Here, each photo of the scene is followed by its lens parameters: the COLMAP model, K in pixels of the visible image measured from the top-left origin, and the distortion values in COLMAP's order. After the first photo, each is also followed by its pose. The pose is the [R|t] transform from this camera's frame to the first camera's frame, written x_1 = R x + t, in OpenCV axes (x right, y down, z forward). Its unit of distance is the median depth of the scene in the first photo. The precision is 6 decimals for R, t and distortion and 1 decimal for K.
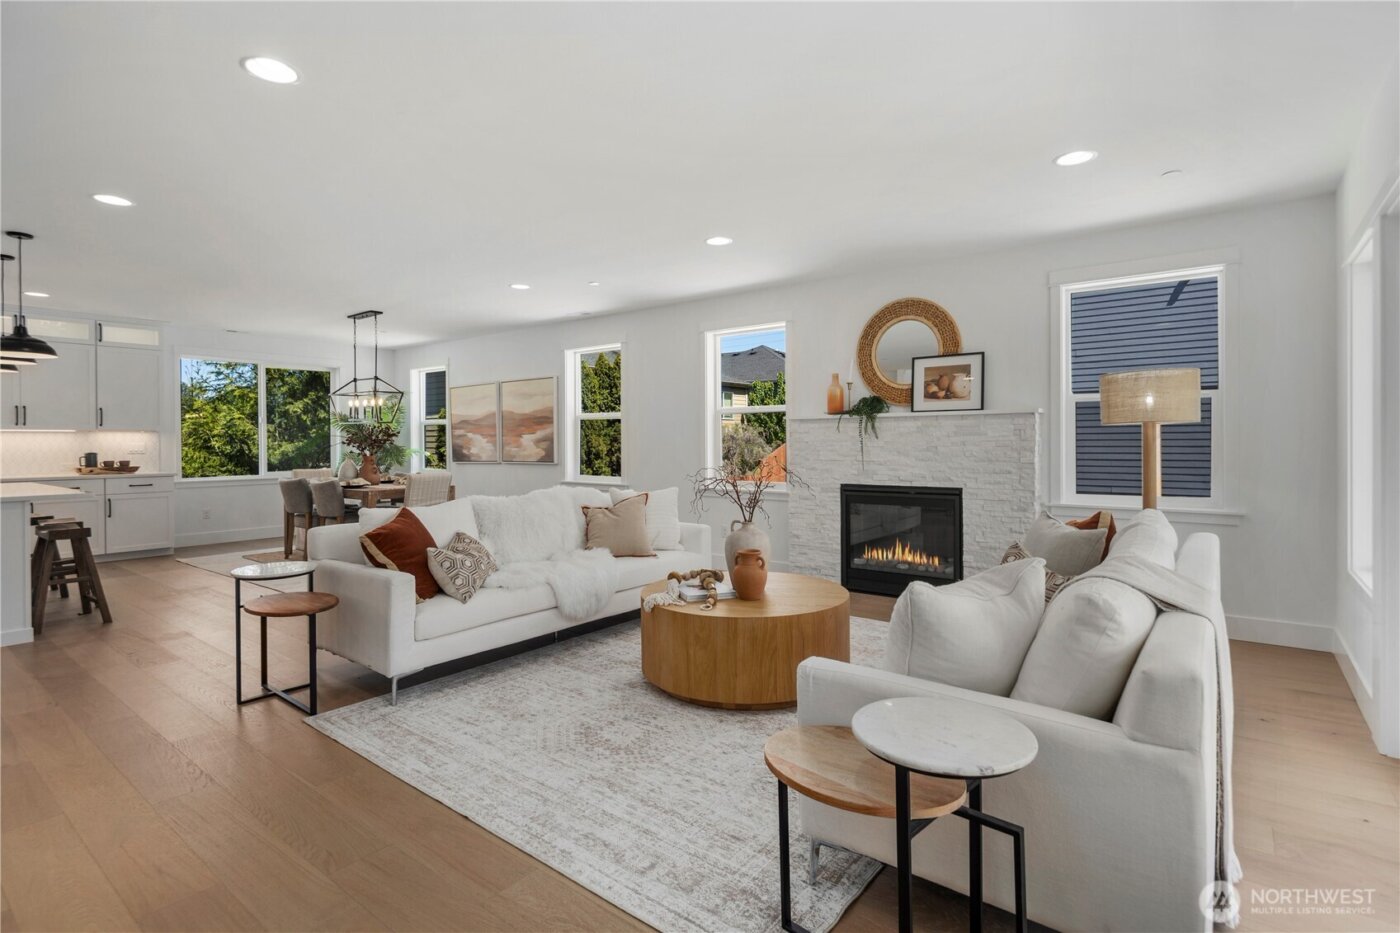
lens RADIAL K [[684.9, 0, 701.4], [0, 684.9, 439.3], [0, 0, 1]] dist [0.005924, -0.000172]
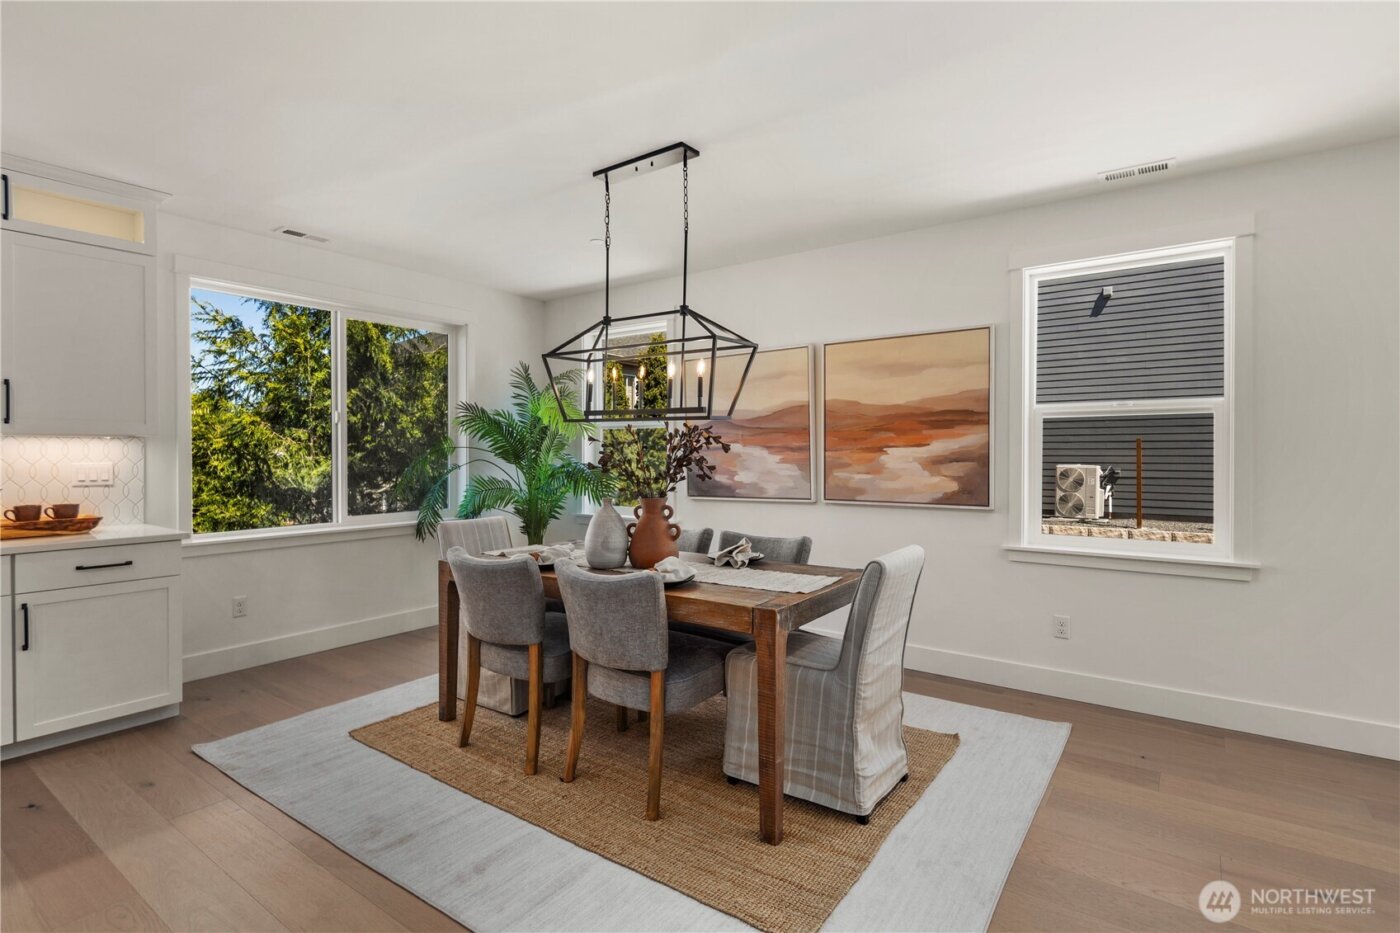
lens RADIAL K [[684.9, 0, 690.6], [0, 684.9, 456.9], [0, 0, 1]] dist [0.005924, -0.000172]
pose [[0.999584, 0.003491, 0.028624, -0.425498], [-0.003708, 0.999965, 0.007527, -0.003417], [-0.028597, -0.007630, 0.999562, 0.516159]]
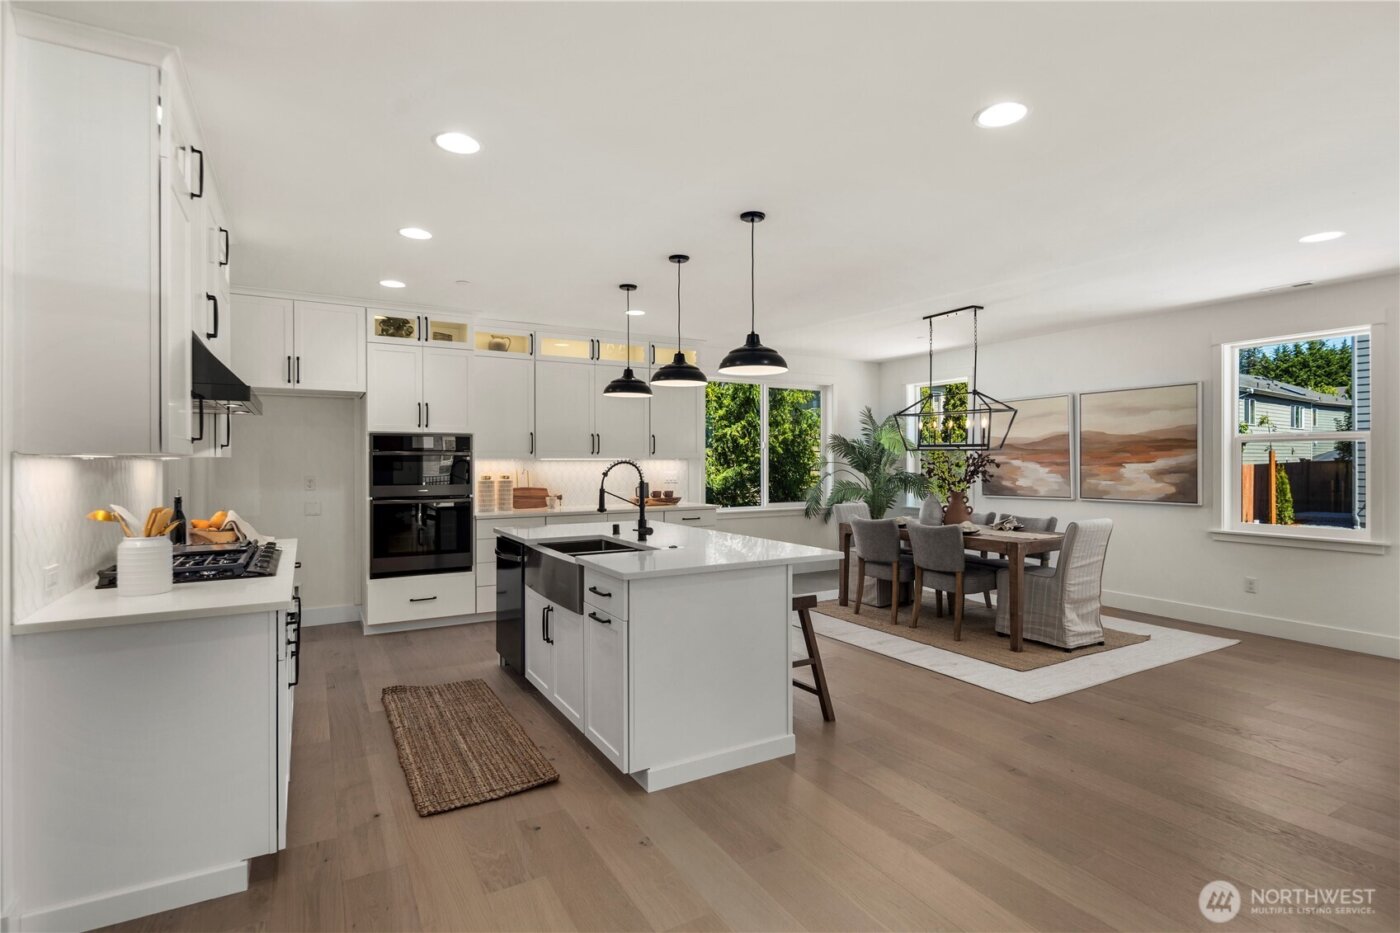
lens RADIAL K [[684.9, 0, 701.2], [0, 684.9, 462.9], [0, 0, 1]] dist [0.005924, -0.000172]
pose [[0.926307, 0.002860, -0.376758, -0.413489], [-0.000128, 0.999974, 0.007276, -0.012957], [0.376769, -0.006691, 0.926283, 0.141589]]
